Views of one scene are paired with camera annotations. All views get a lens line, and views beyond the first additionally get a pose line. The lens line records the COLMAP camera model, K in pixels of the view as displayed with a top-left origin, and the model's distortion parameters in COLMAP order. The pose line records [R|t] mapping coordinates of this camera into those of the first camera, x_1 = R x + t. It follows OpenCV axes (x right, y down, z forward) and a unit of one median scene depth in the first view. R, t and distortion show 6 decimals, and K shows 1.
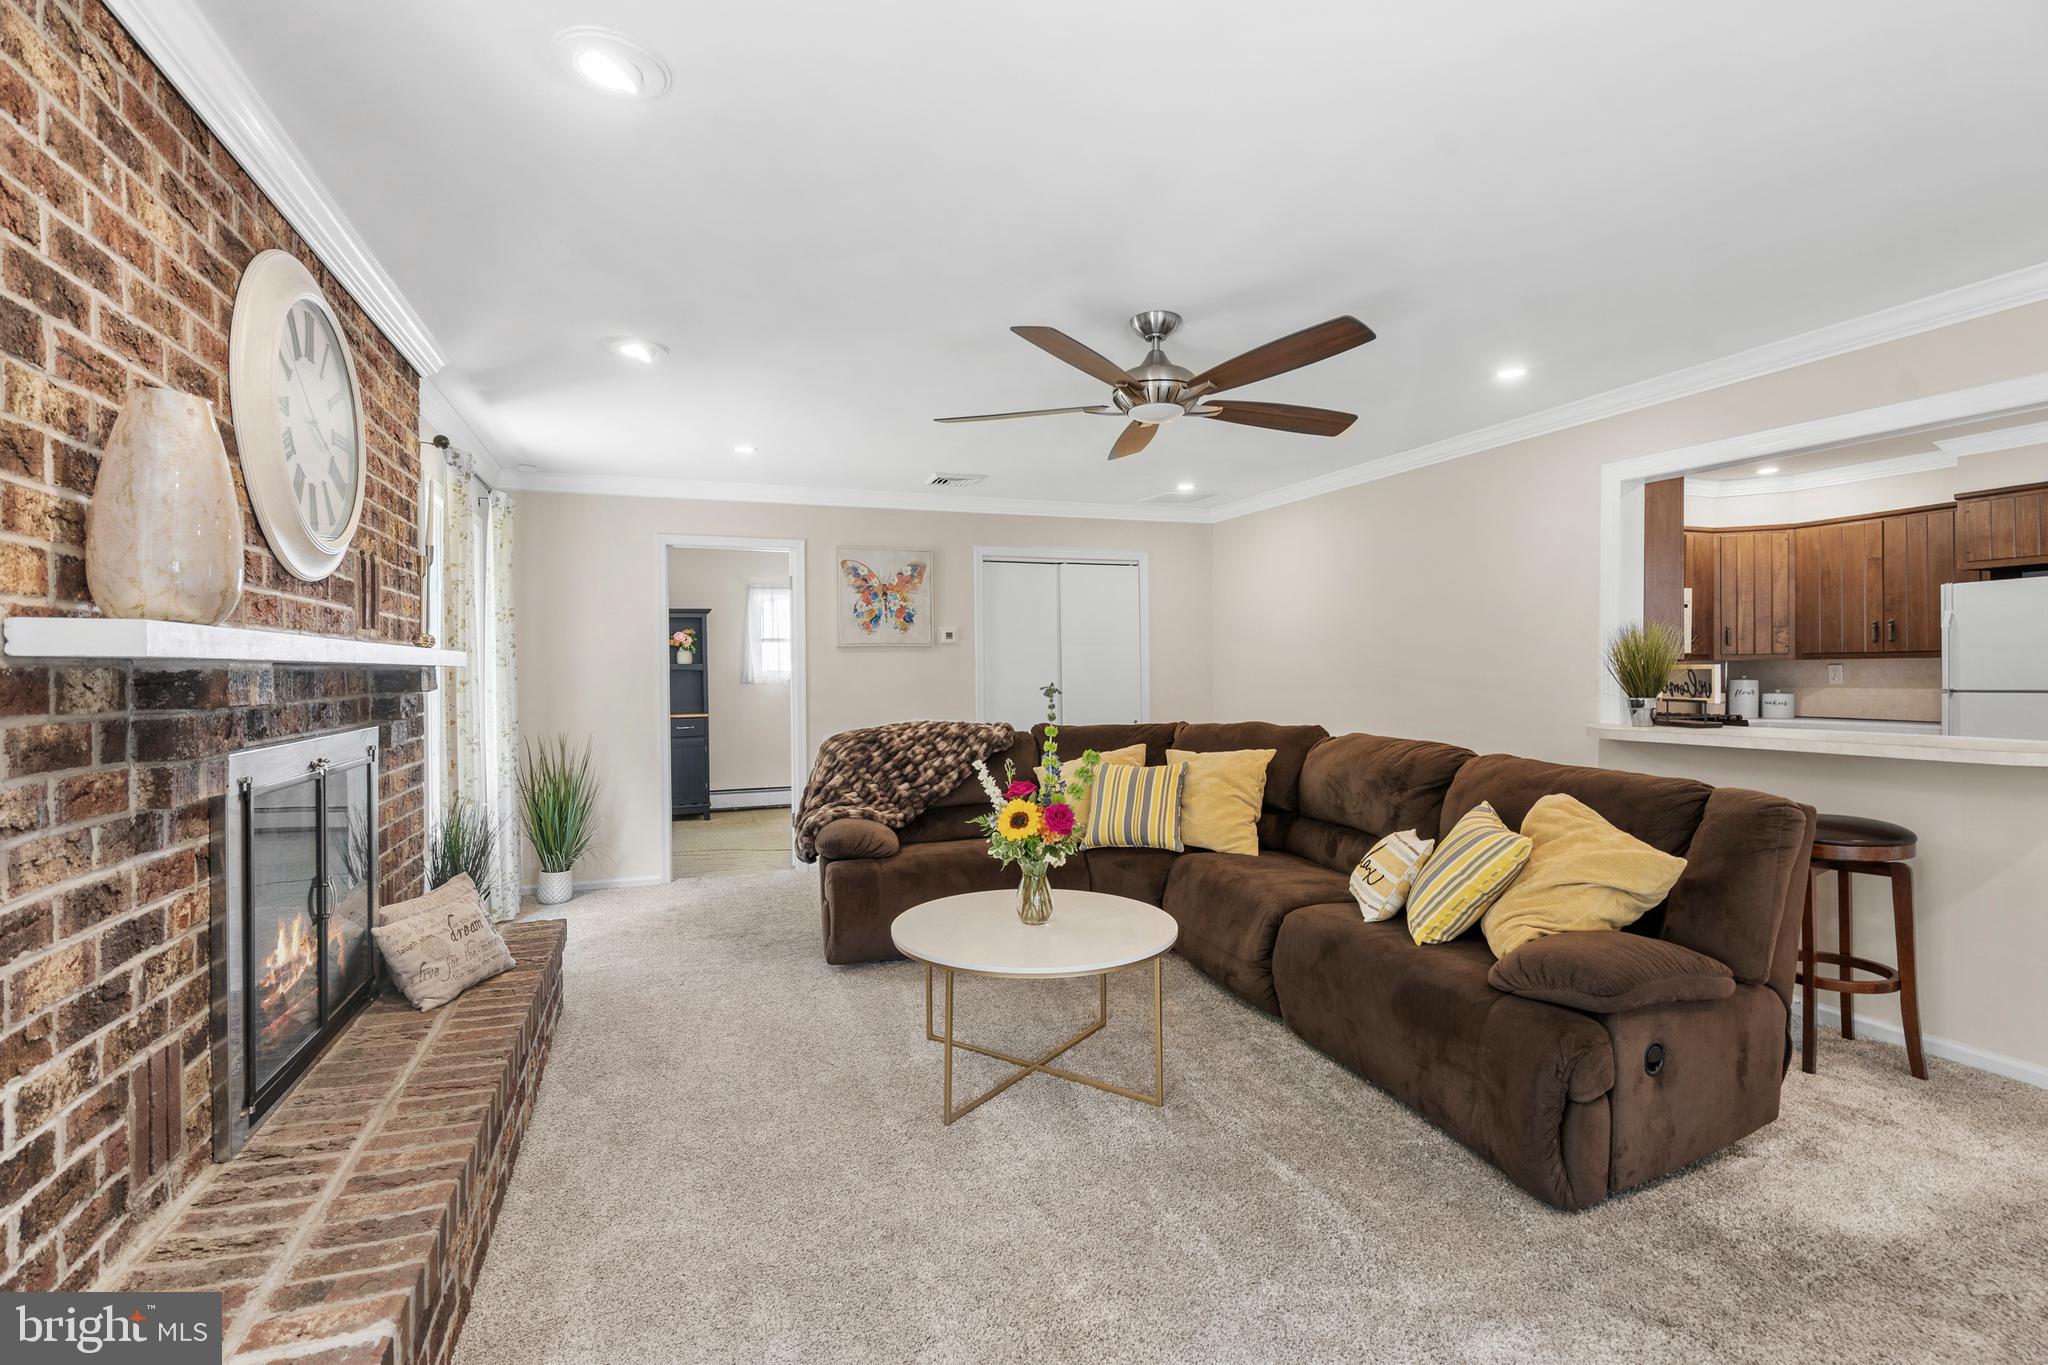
lens RADIAL K [[935.9, 0, 987.1], [0, 935.9, 686.9], [0, 0, 1]] dist [0.002776, 0.001335]
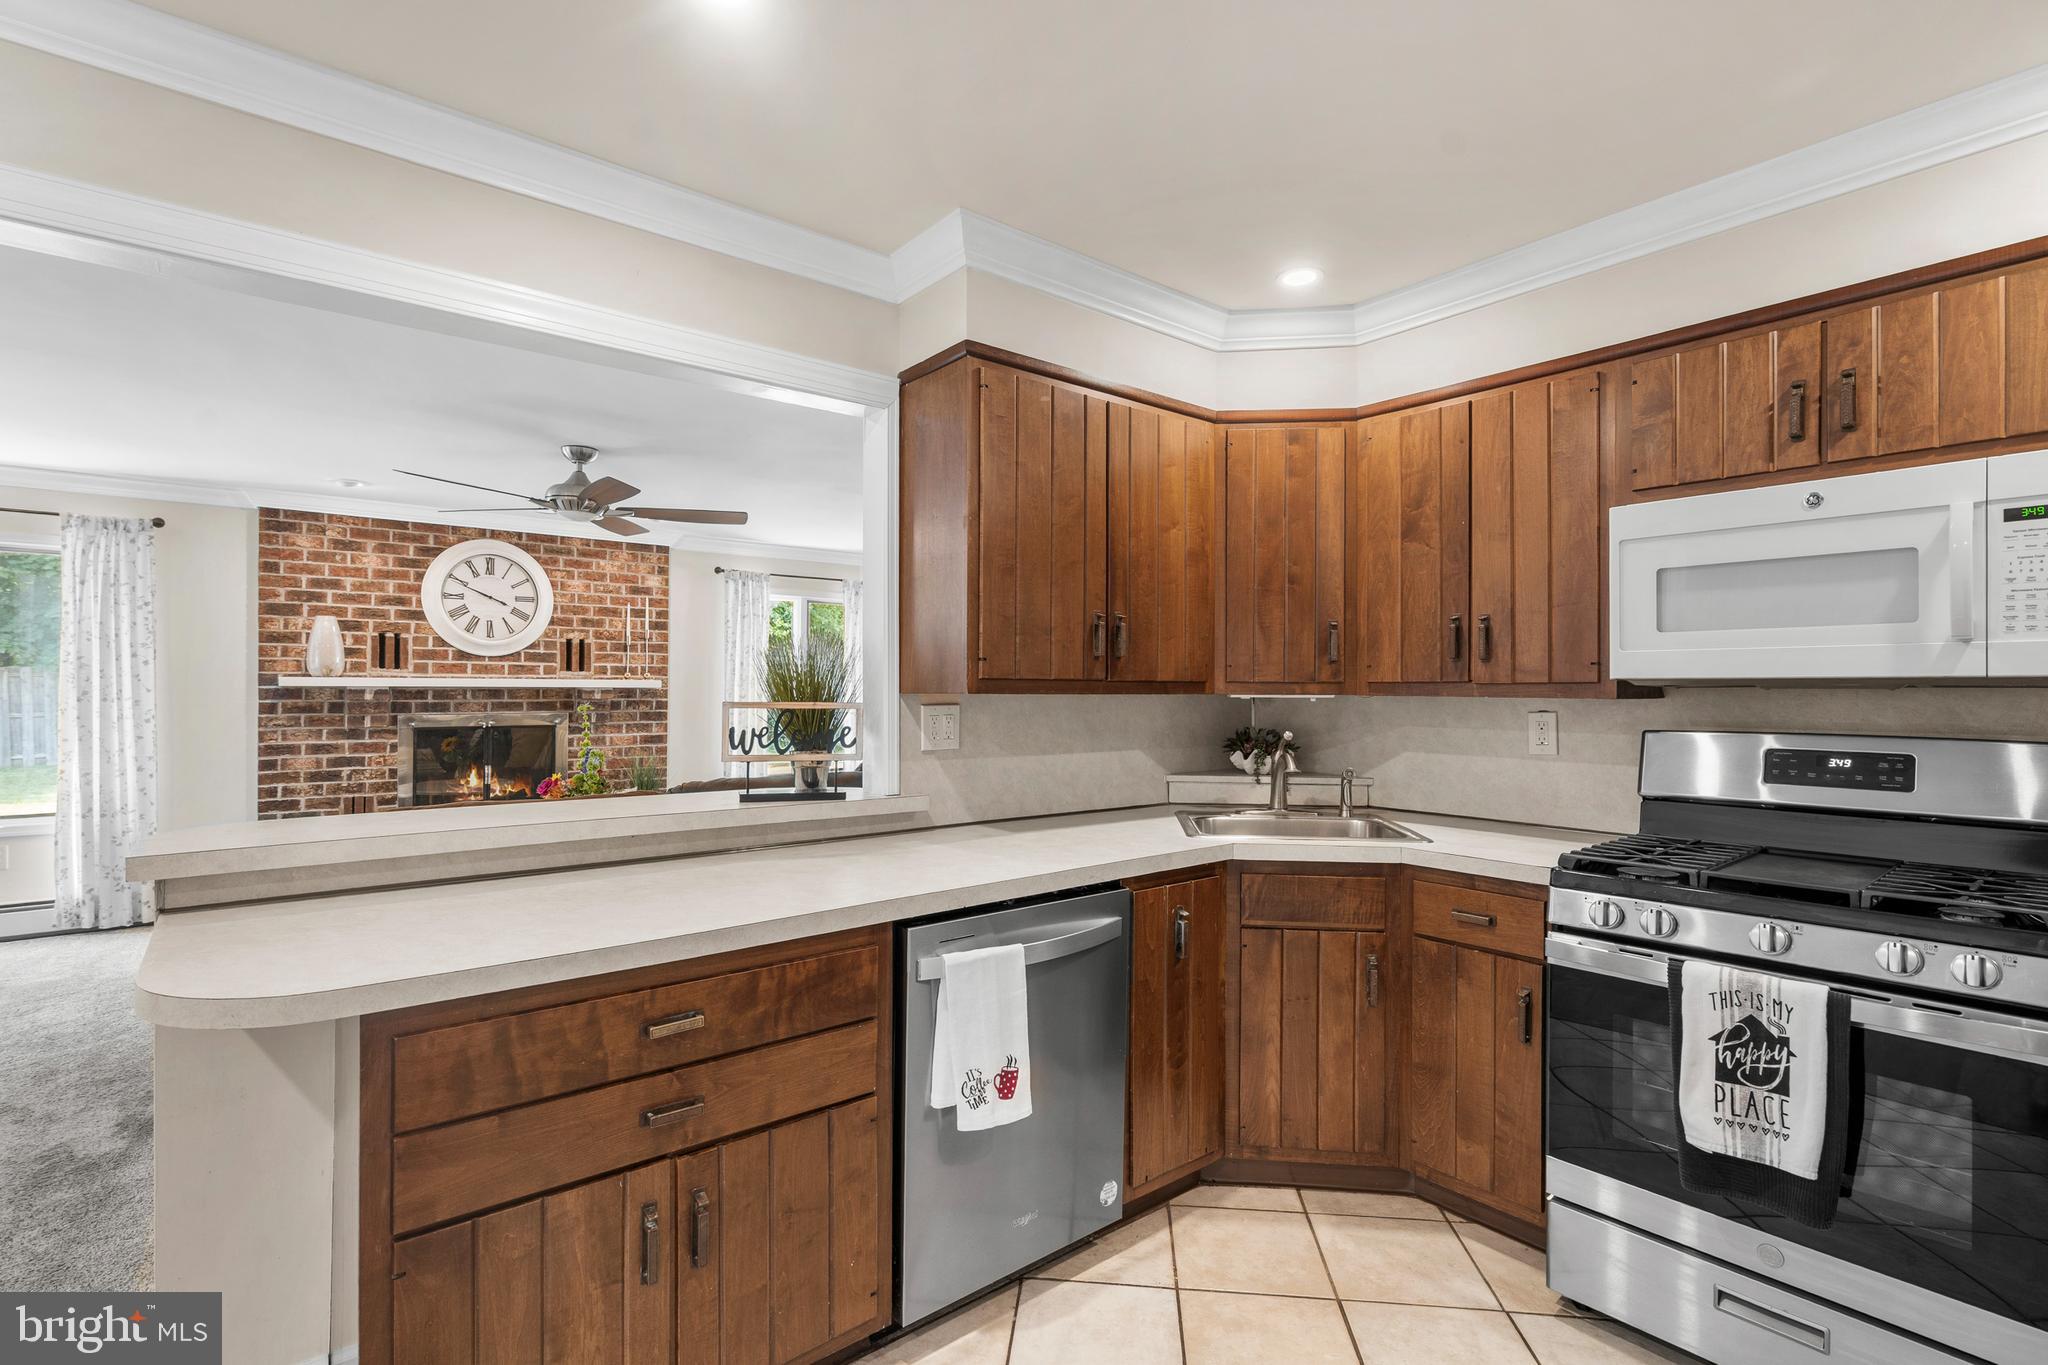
lens RADIAL K [[935.9, 0, 1016.9], [0, 935.9, 692.8], [0, 0, 1]] dist [0.002776, 0.001335]
pose [[0.345552, 0.016264, -0.938259, 0.893046], [-0.026622, 0.999617, 0.007522, -0.025789], [0.938022, 0.022379, 0.345853, 0.569872]]
